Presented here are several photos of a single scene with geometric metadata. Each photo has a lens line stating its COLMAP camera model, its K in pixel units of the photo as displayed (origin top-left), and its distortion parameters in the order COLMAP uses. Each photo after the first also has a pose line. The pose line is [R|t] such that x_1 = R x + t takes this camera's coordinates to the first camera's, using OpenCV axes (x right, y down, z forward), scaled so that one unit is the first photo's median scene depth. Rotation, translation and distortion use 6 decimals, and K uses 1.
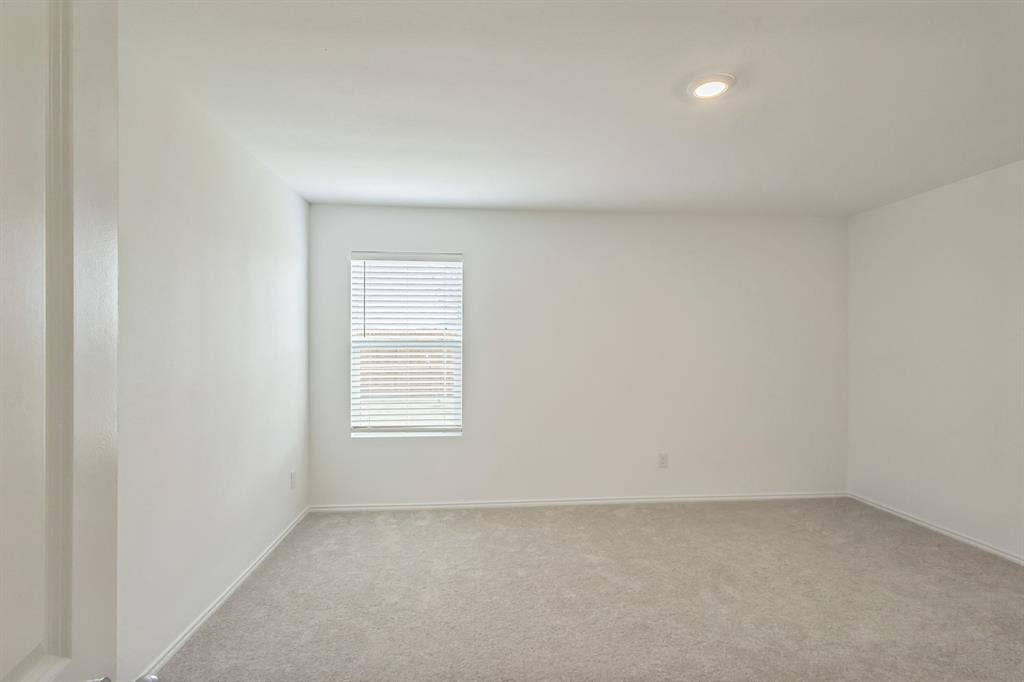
lens RADIAL K [[479.9, 0, 512.3], [0, 479.9, 337.3], [0, 0, 1]] dist [-0.000857, 0.000564]
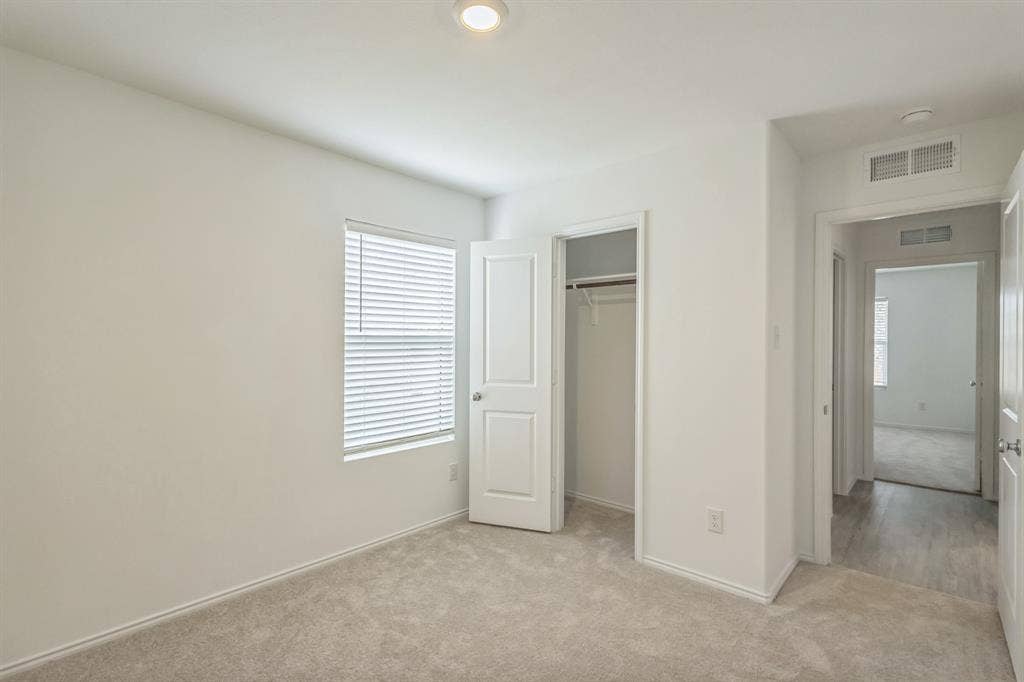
lens RADIAL K [[492.0, 0, 512.0], [0, 492.0, 341.0], [0, 0, 1]] dist [0.000760, 0.000270]
pose [[0.715681, -0.010364, 0.698350, -0.691717], [-0.007381, 0.999722, 0.022401, -0.004835], [-0.698388, -0.021186, 0.715406, 0.253032]]
